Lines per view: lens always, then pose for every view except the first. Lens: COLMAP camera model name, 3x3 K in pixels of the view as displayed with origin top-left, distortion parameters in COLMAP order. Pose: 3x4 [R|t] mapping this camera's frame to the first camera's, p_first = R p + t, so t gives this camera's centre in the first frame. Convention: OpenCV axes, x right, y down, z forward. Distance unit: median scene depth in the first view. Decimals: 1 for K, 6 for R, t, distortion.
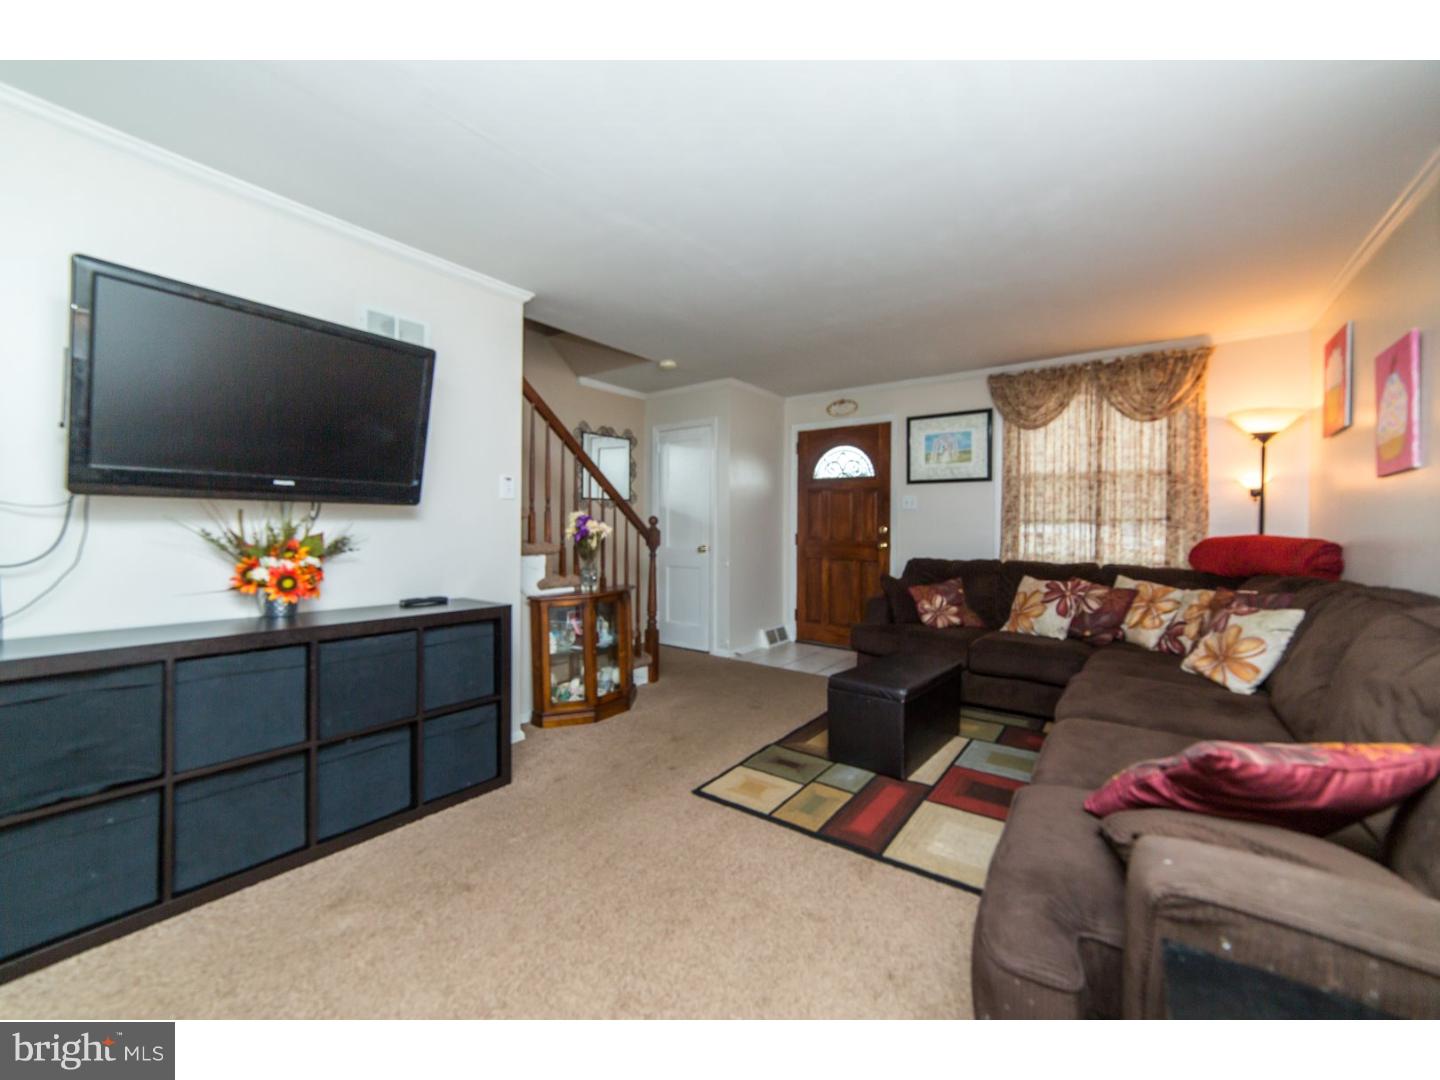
lens RADIAL K [[586.1, 0, 721.8], [0, 586.1, 532.9], [0, 0, 1]] dist [-0.009838, 0.000454]
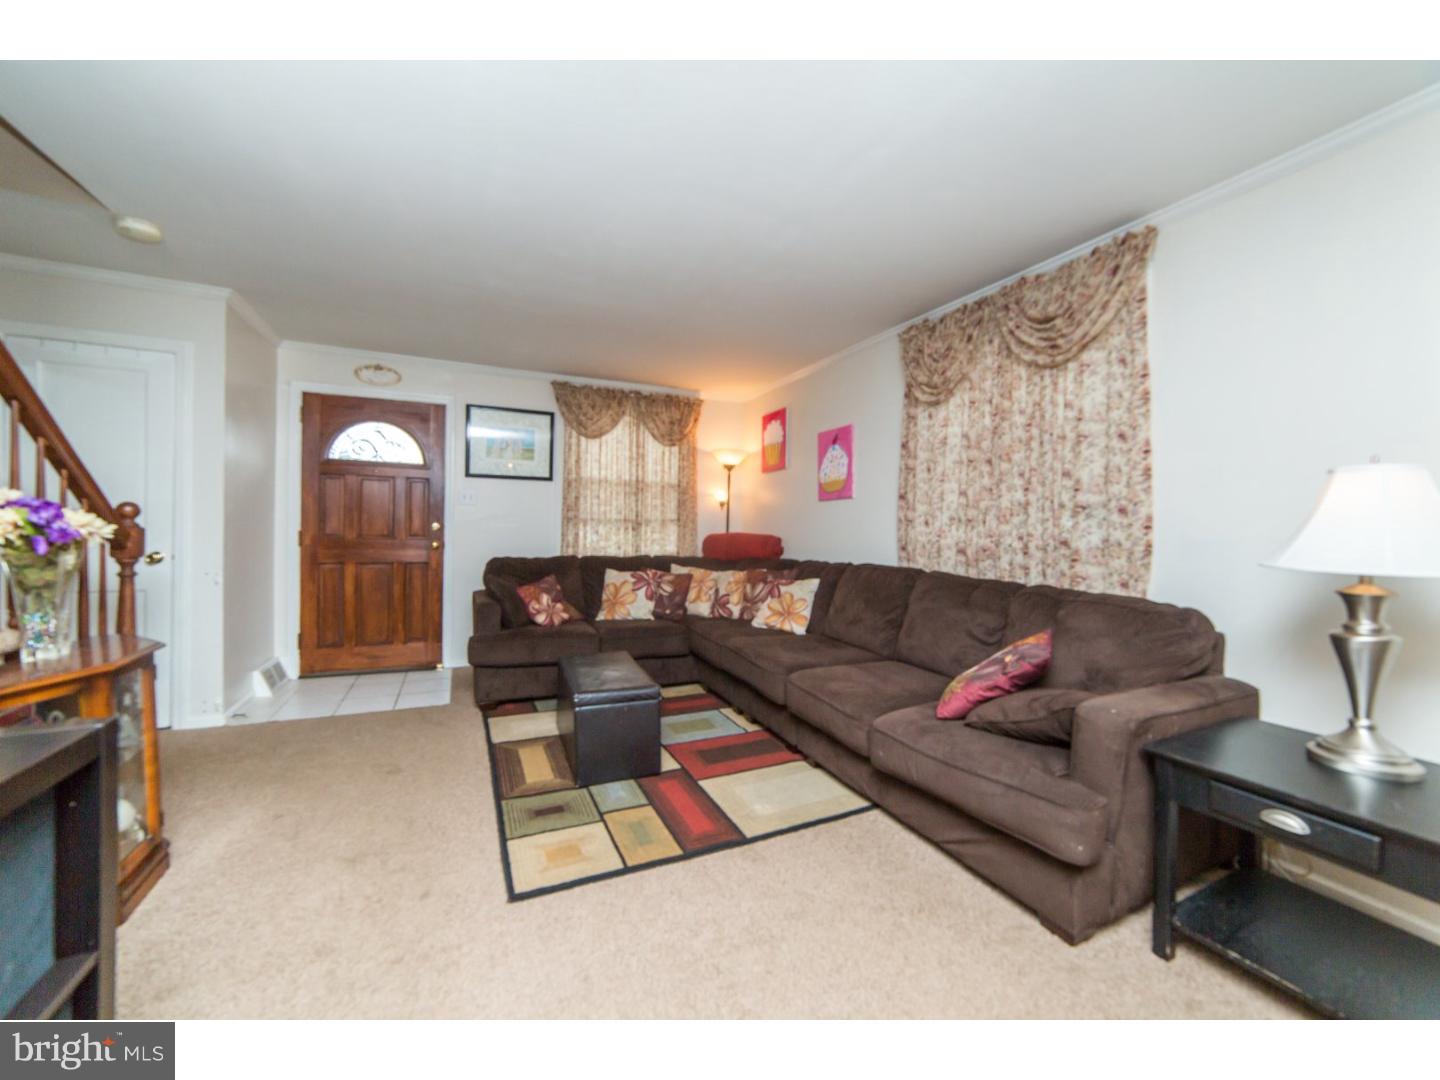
lens RADIAL K [[562.4, 0, 722.1], [0, 562.4, 534.1], [0, 0, 1]] dist [-0.007611, 0.001079]
pose [[0.469223, -0.009266, 0.883031, -0.339180], [-0.005873, 0.999890, 0.013613, -0.010313], [-0.883060, -0.011574, 0.469117, 0.292636]]
